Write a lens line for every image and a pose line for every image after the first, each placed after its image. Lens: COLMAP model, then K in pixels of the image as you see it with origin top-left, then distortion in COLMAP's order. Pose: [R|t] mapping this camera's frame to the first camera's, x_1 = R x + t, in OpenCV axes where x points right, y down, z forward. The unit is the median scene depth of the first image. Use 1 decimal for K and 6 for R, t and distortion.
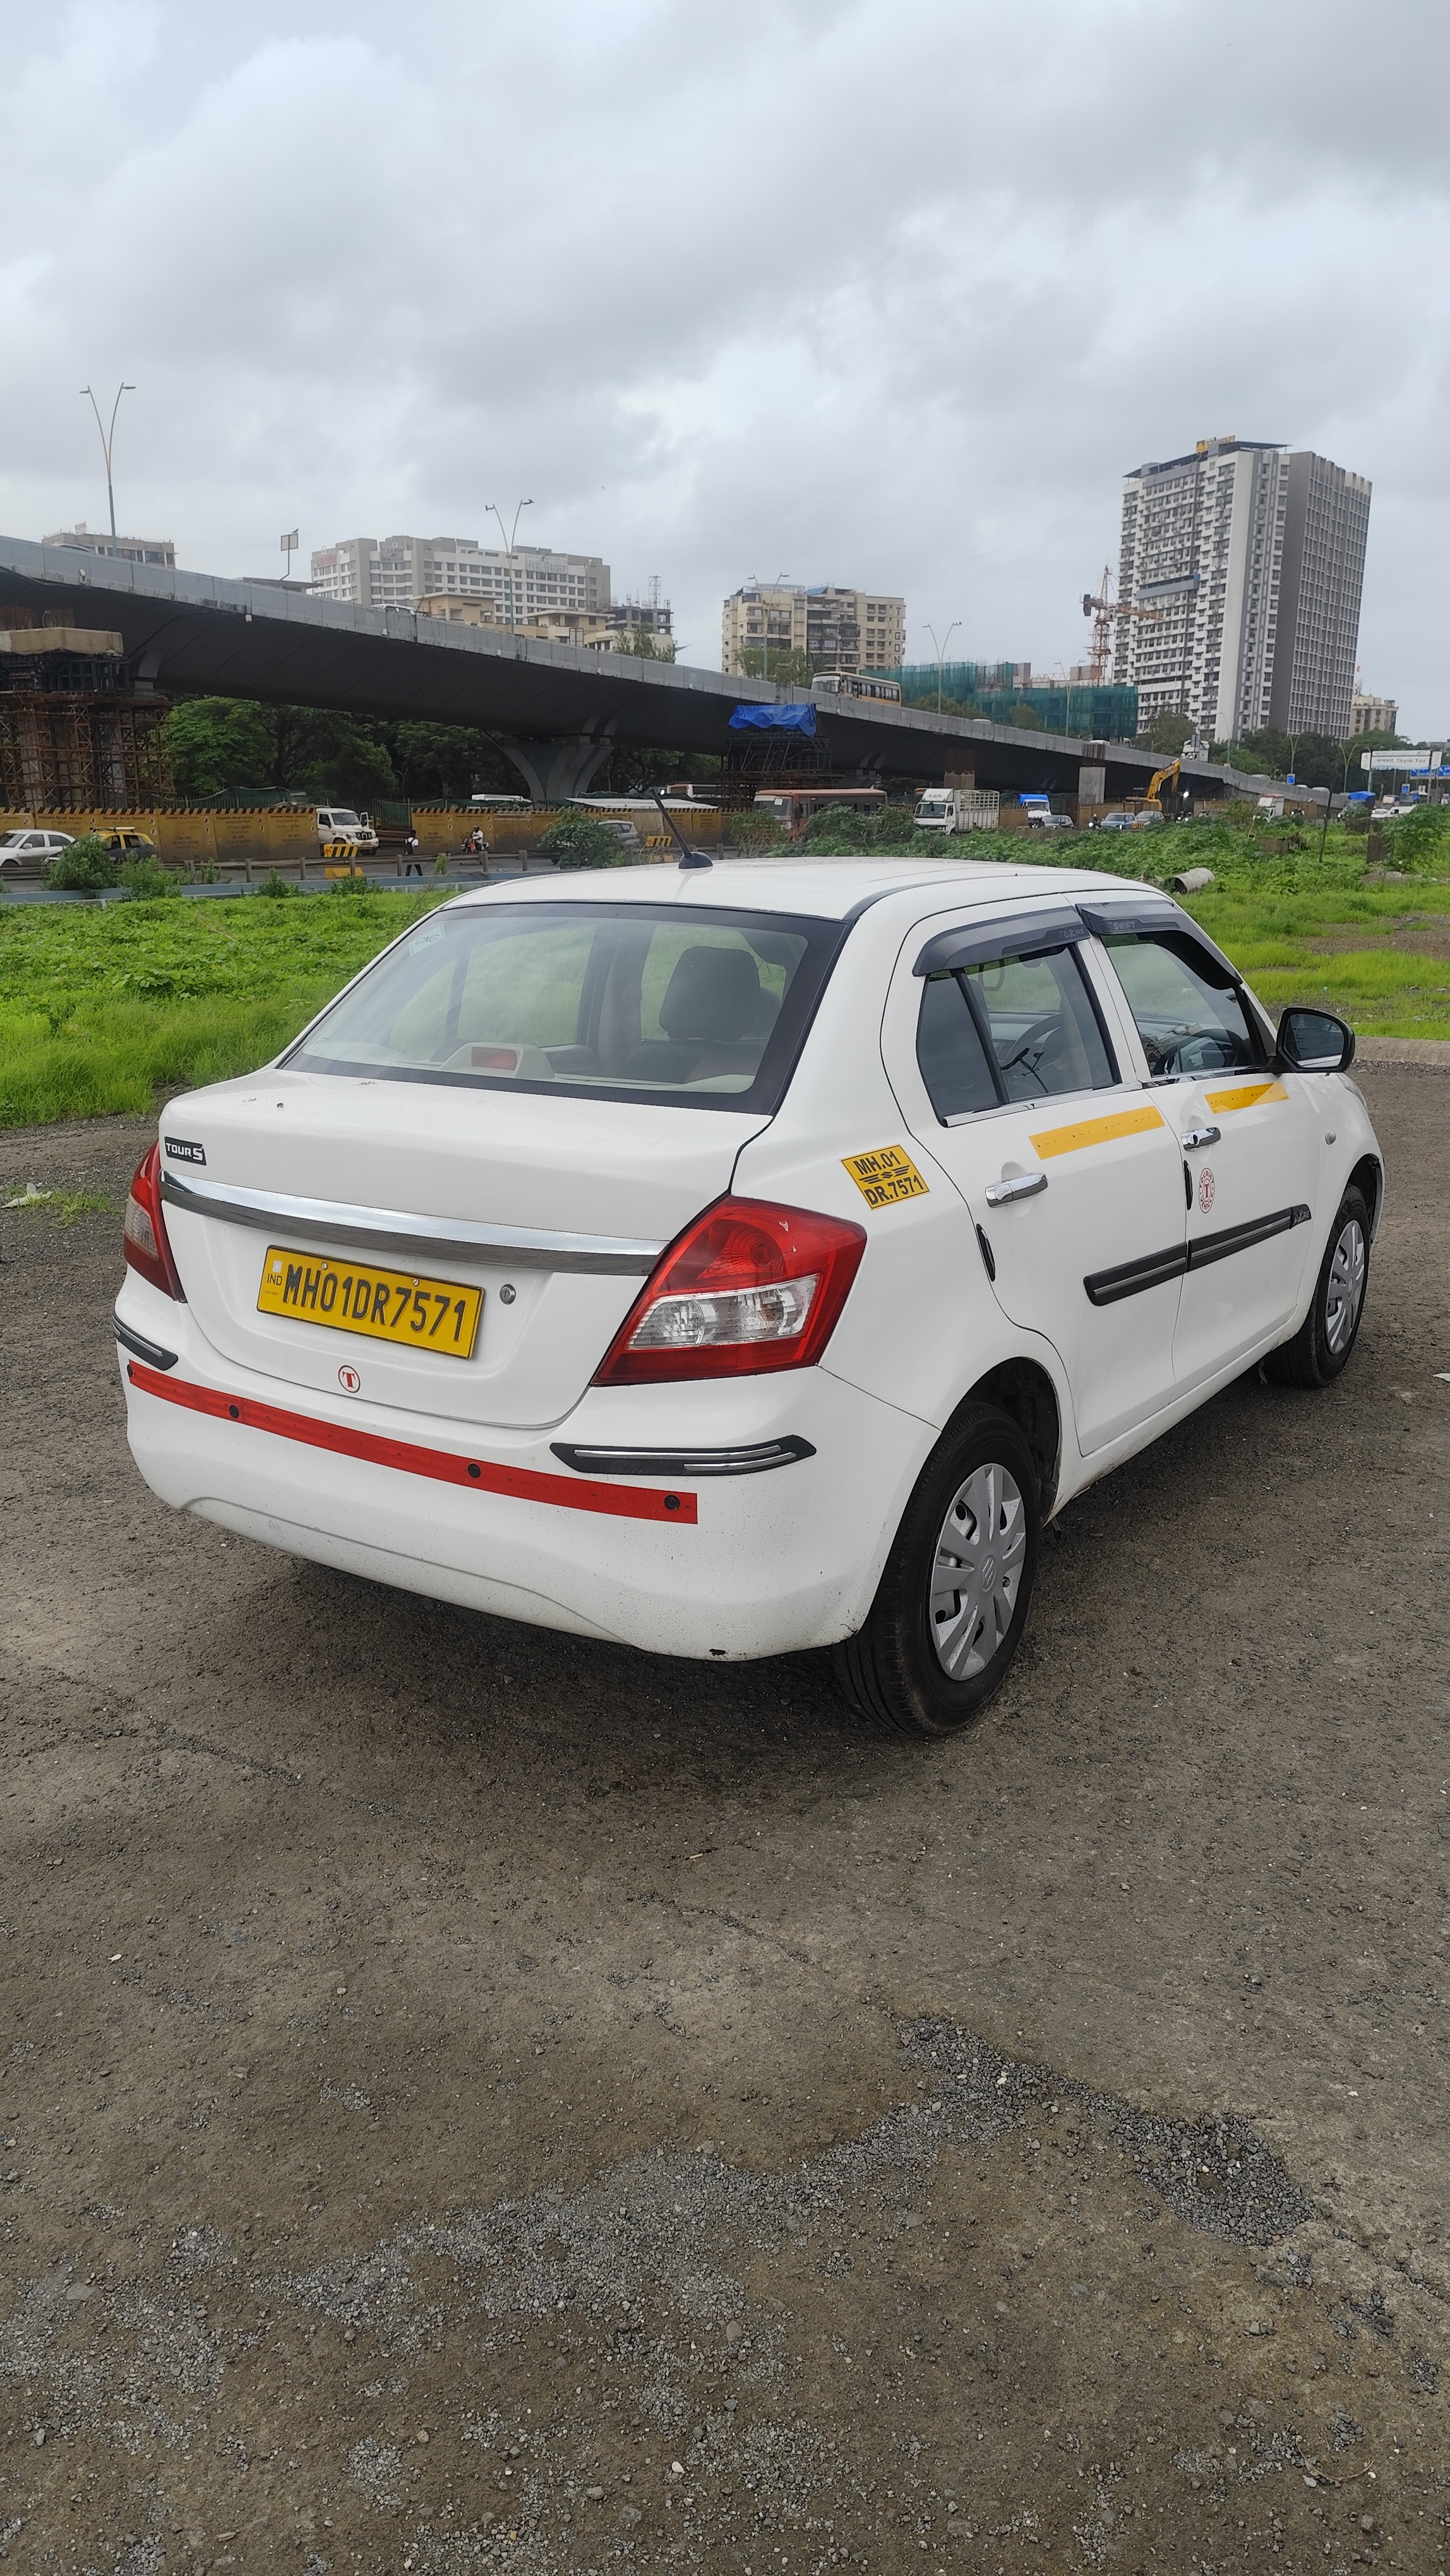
lens RADIAL K [[1765.1, 0, 726.5], [0, 1765.1, 1259.0], [0, 0, 1]] dist [0.035488, -0.038990]
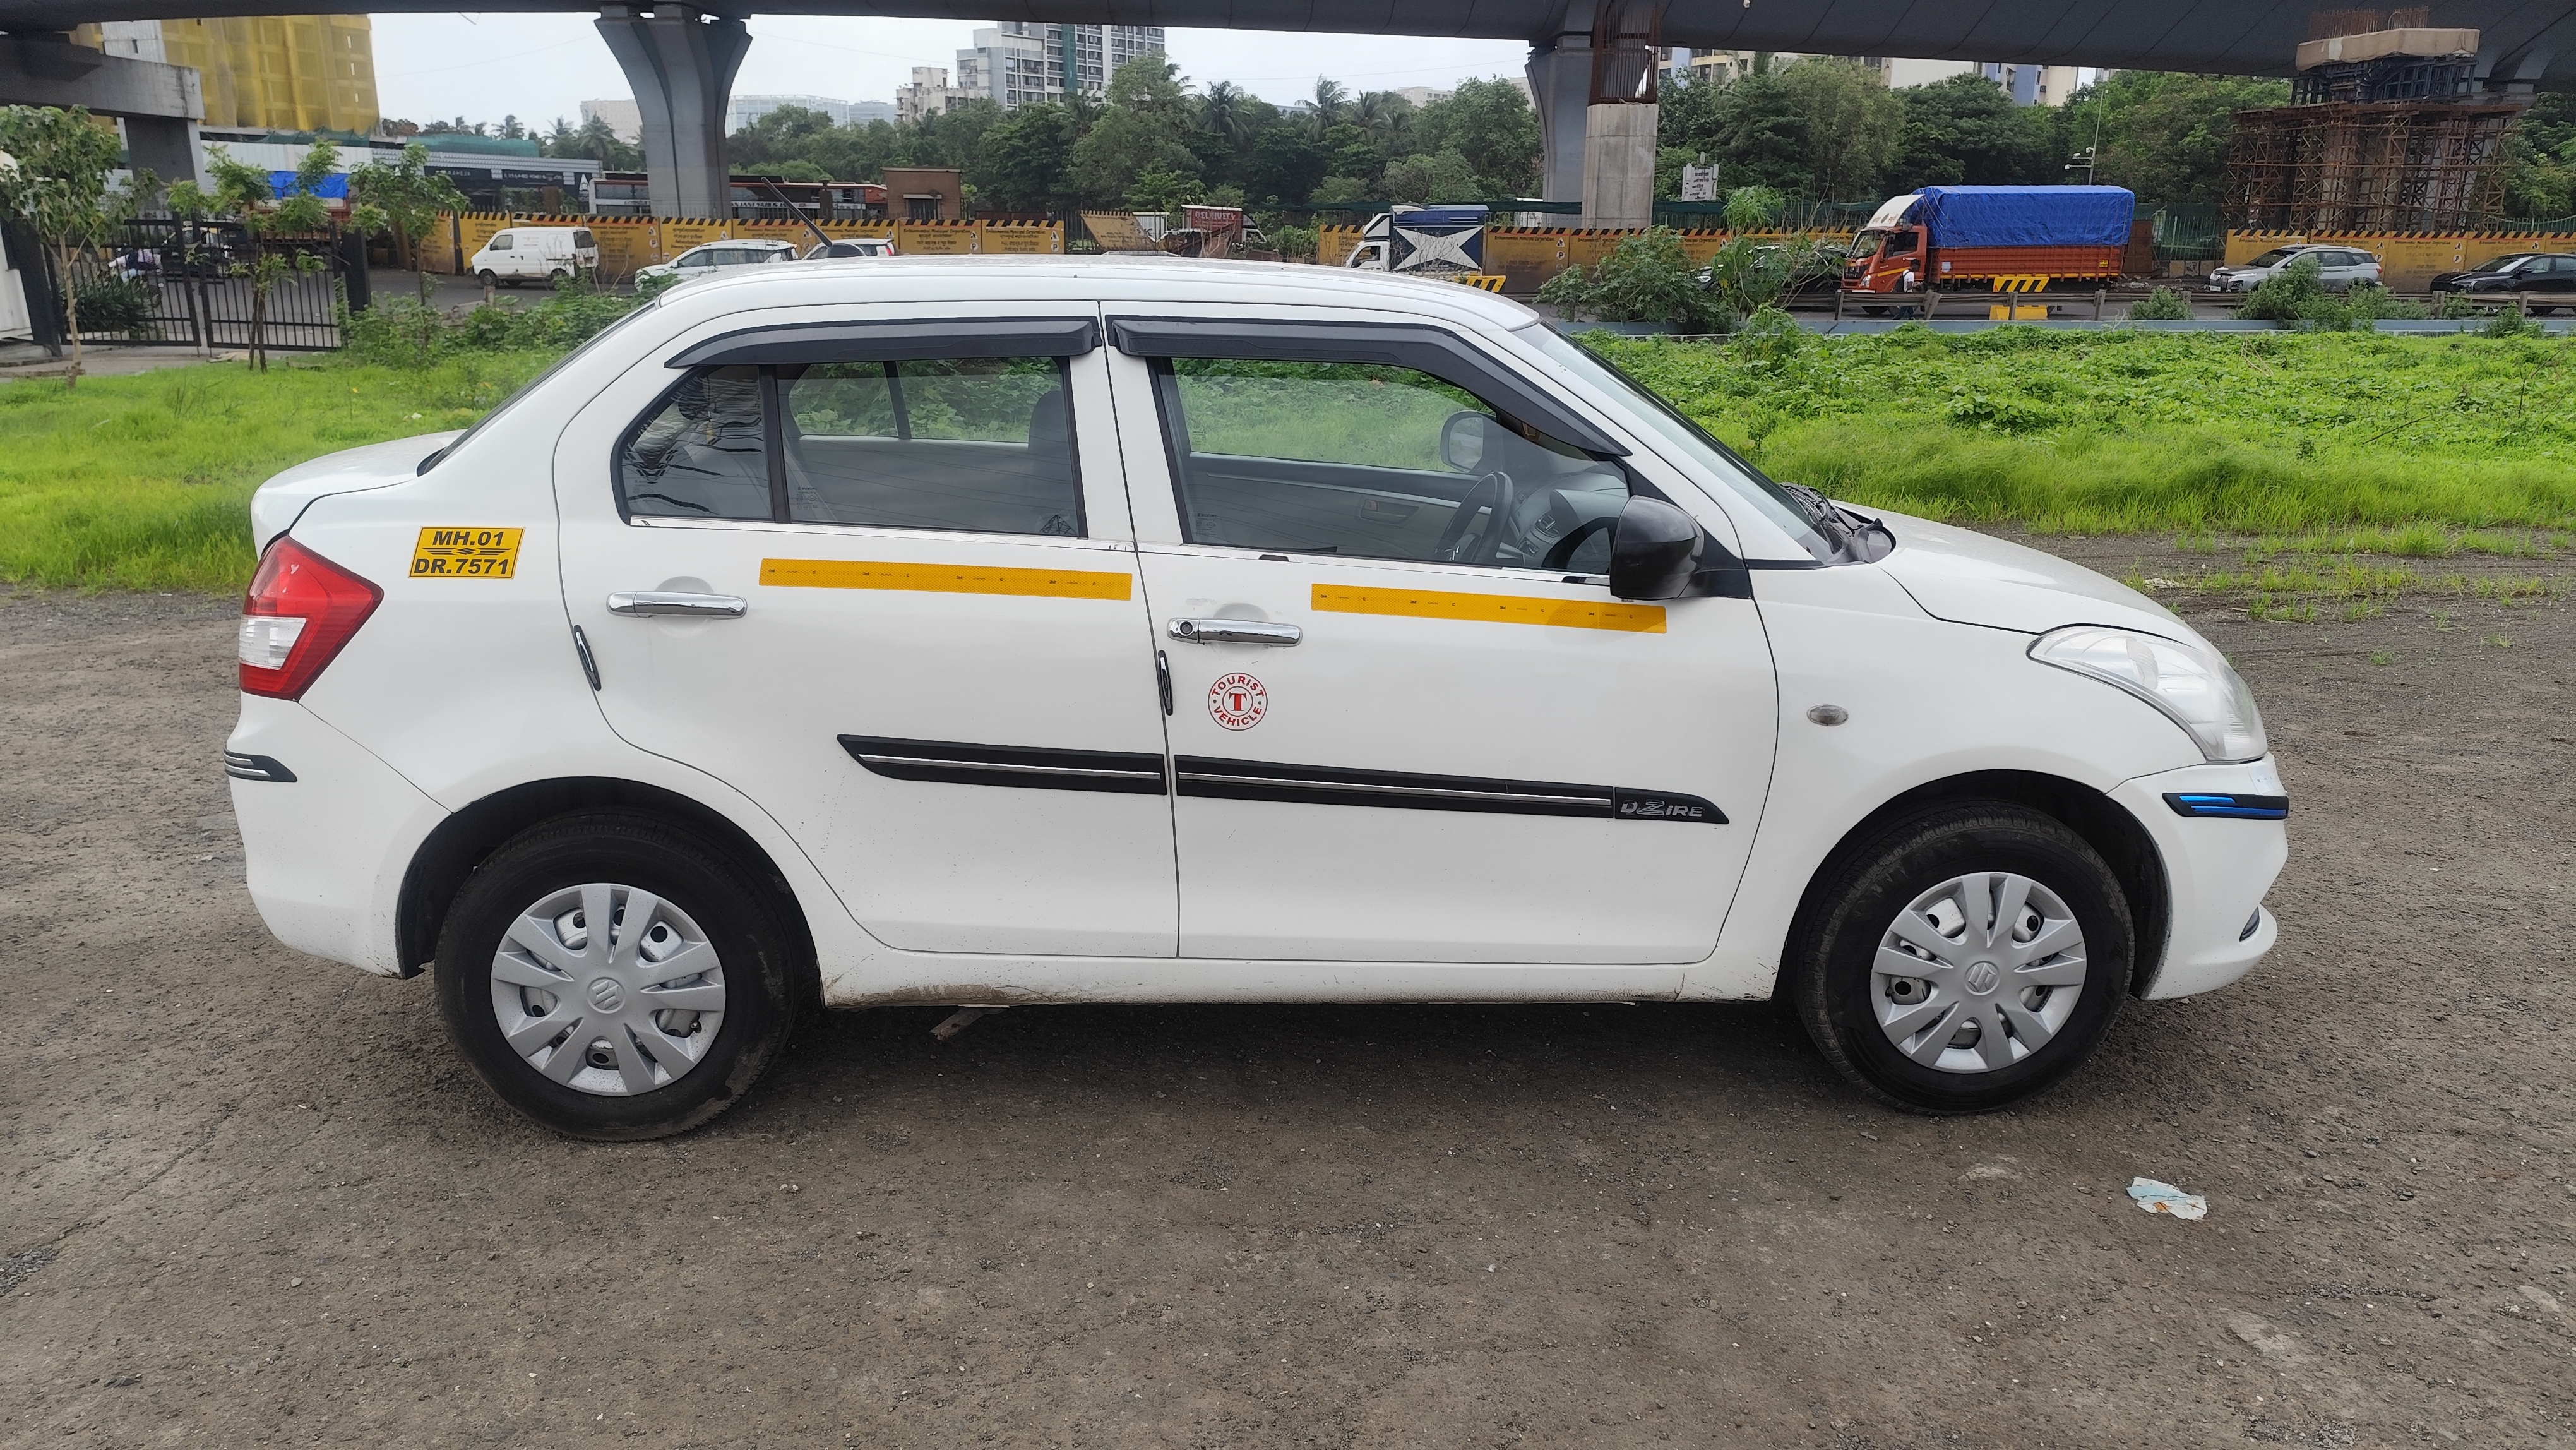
lens RADIAL K [[1765.1, 0, 1288.0], [0, 1765.1, 725.0], [0, 0, 1]] dist [0.035488, -0.038990]
pose [[0.600539, 0.217911, -0.769329, 0.901629], [-0.201347, 0.972357, 0.118247, -0.127115], [0.773830, 0.083890, 0.627814, 0.562459]]
